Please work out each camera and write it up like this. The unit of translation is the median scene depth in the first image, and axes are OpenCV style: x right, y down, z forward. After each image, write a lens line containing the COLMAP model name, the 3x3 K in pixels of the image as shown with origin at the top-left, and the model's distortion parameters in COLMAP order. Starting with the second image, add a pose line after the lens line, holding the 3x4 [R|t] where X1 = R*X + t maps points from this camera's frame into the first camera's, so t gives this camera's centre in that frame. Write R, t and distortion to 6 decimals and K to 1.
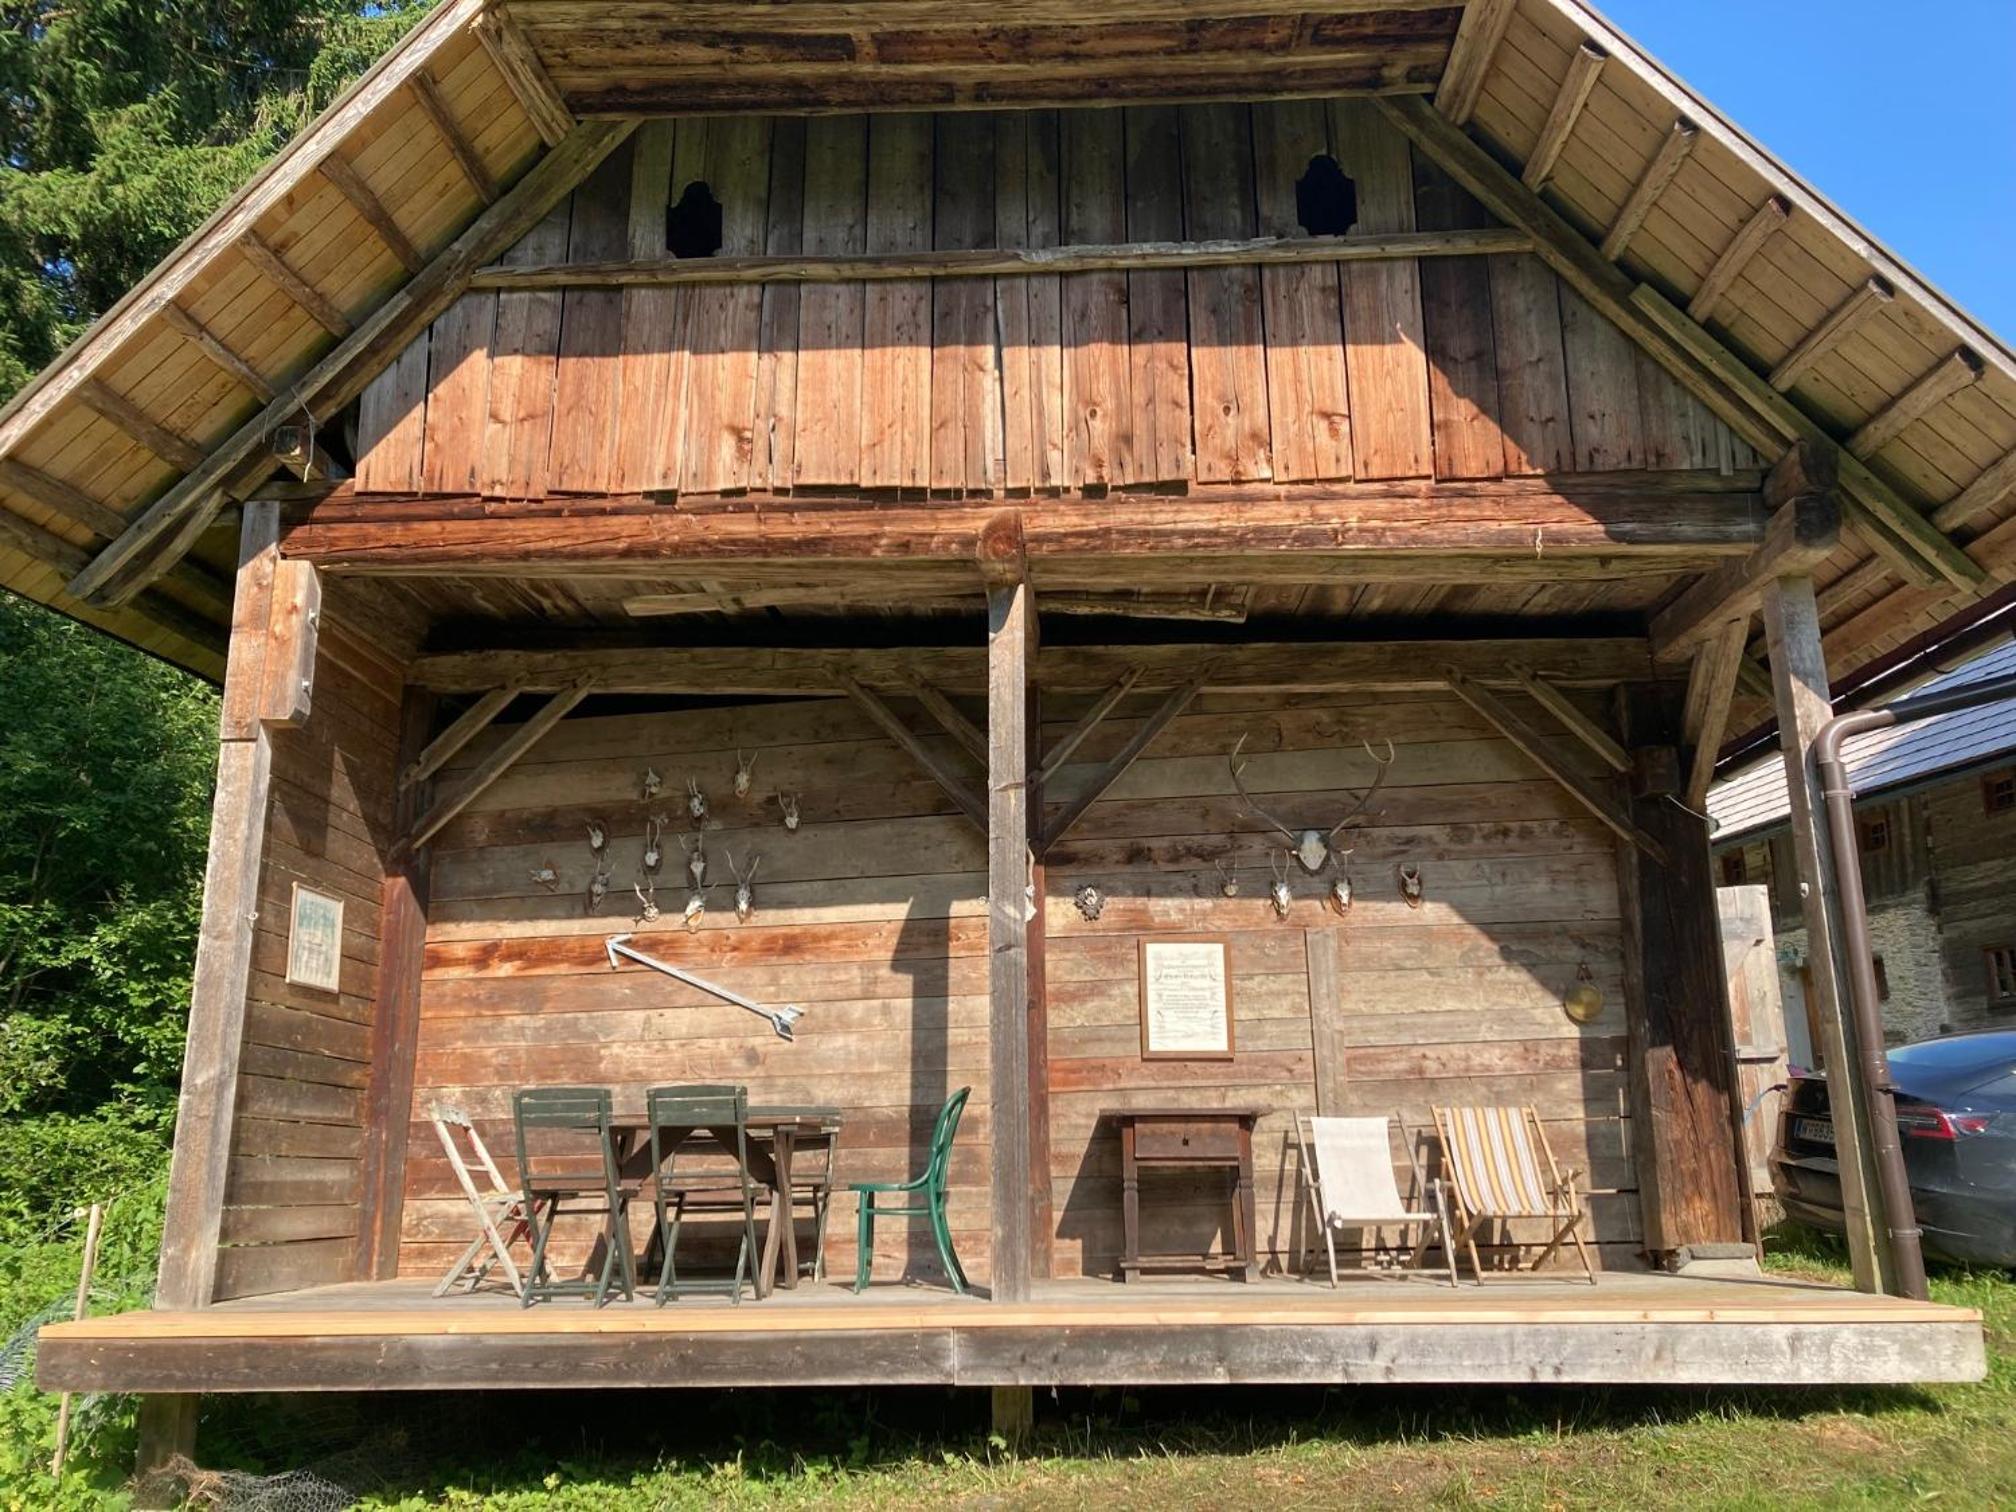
lens RADIAL K [[1580.5, 0, 1008.0], [0, 1580.5, 756.0], [0, 0, 1]] dist [0.073774, -0.176582]
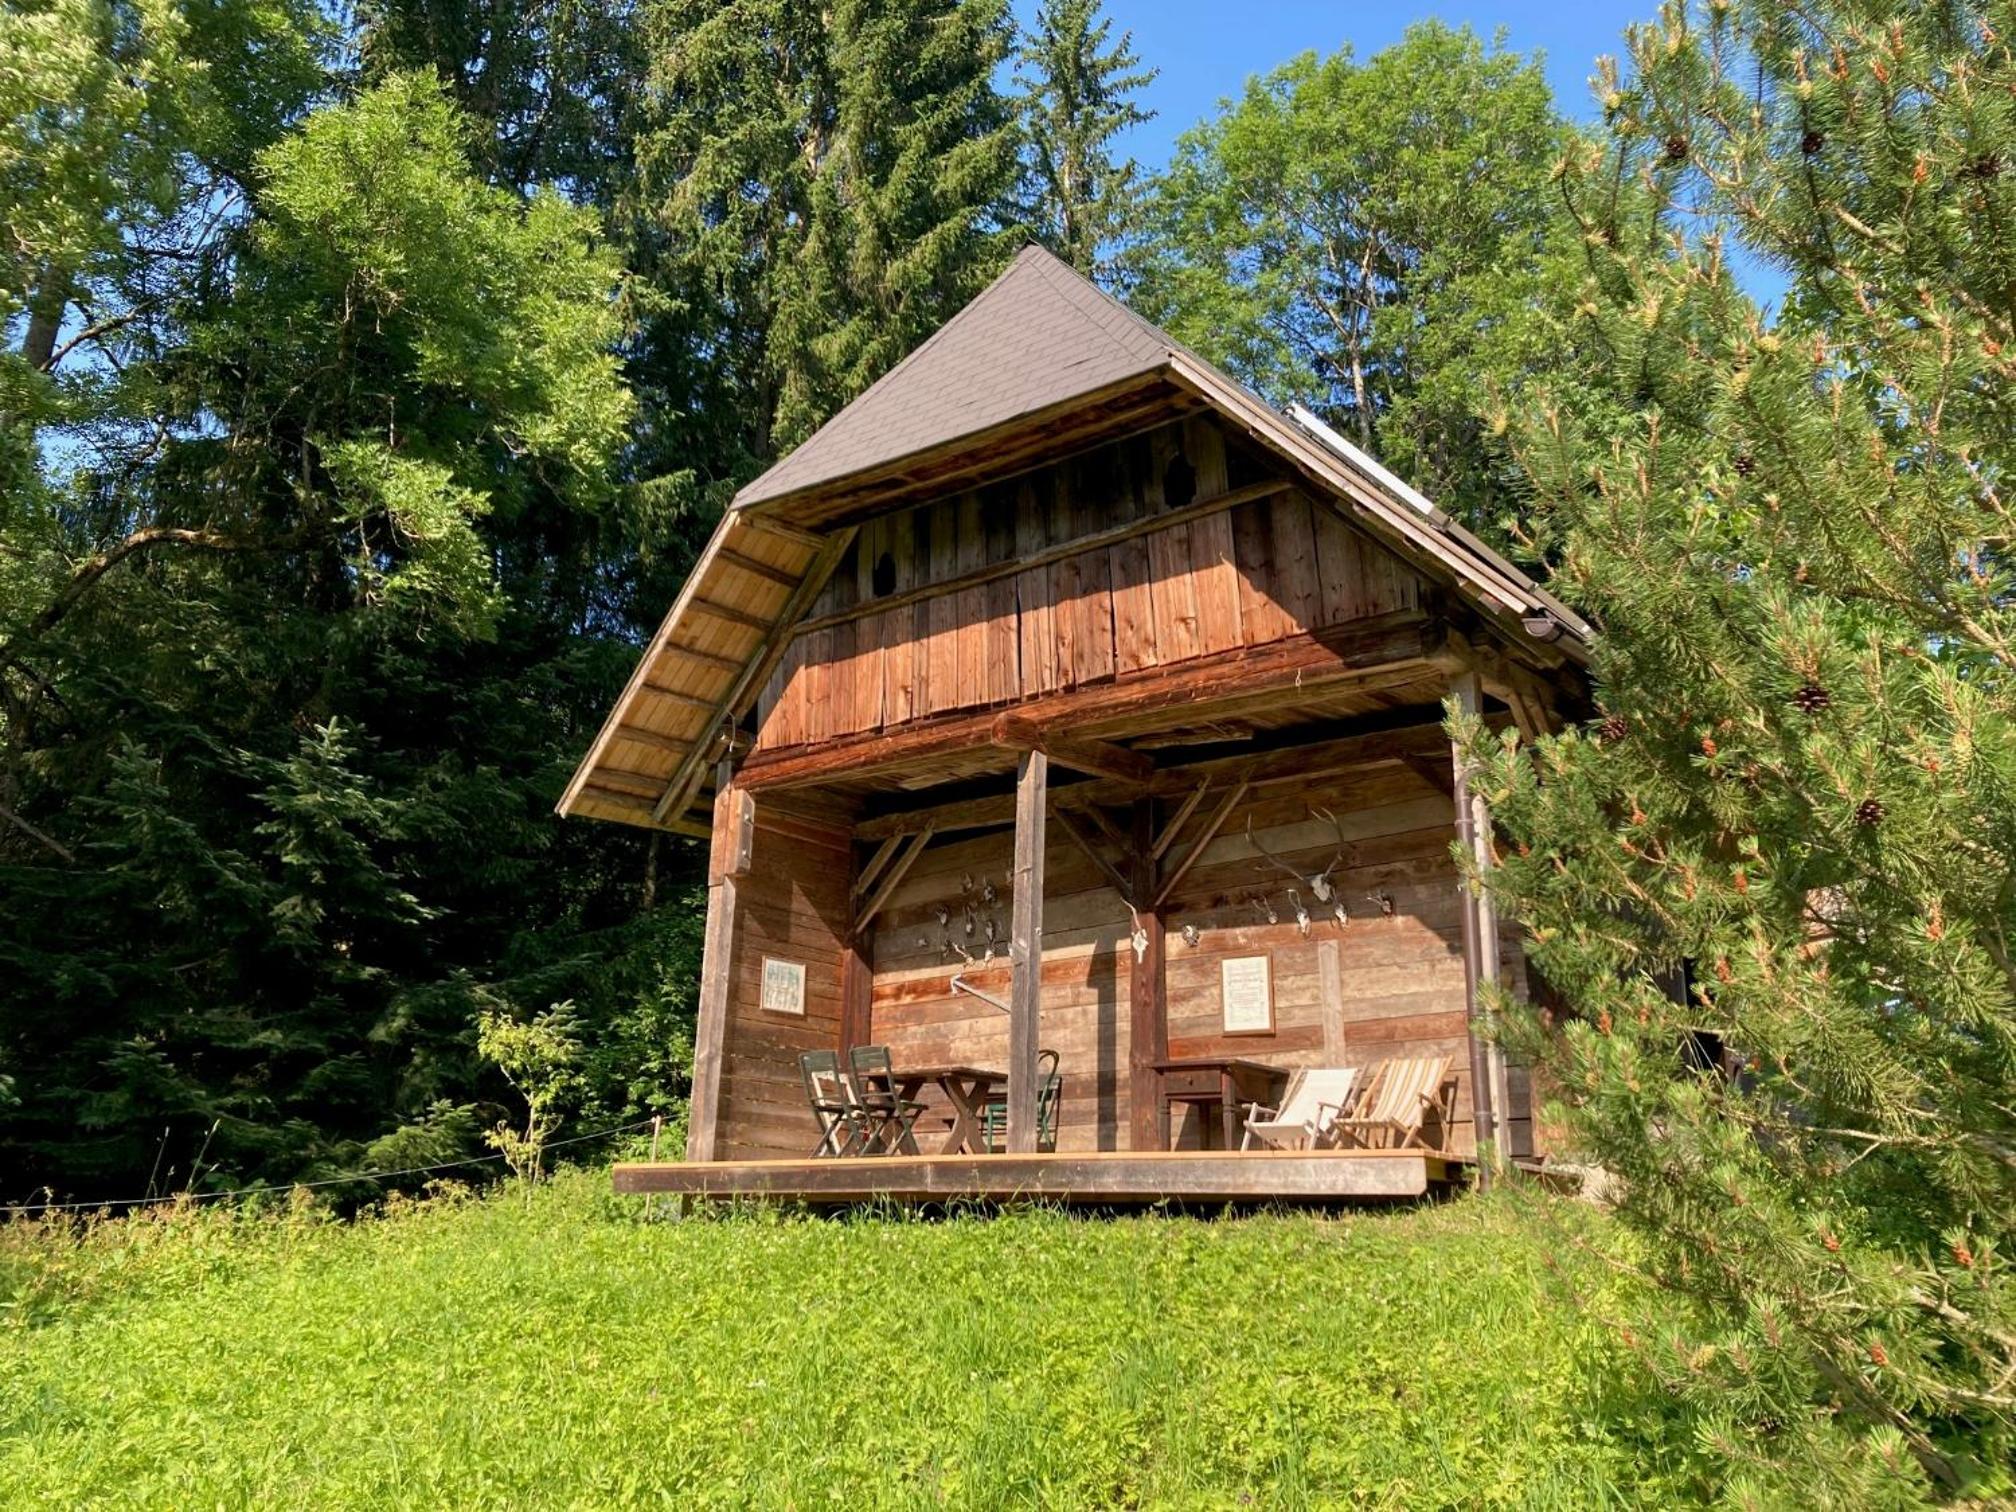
lens RADIAL K [[1516.4, 0, 1008.0], [0, 1516.4, 756.0], [0, 0, 1]] dist [0.124940, -0.163137]
pose [[0.819569, -0.141194, -0.555311, 0.862741], [0.113297, 0.989962, -0.084496, 0.030381], [0.561667, 0.006335, 0.827339, -0.356081]]
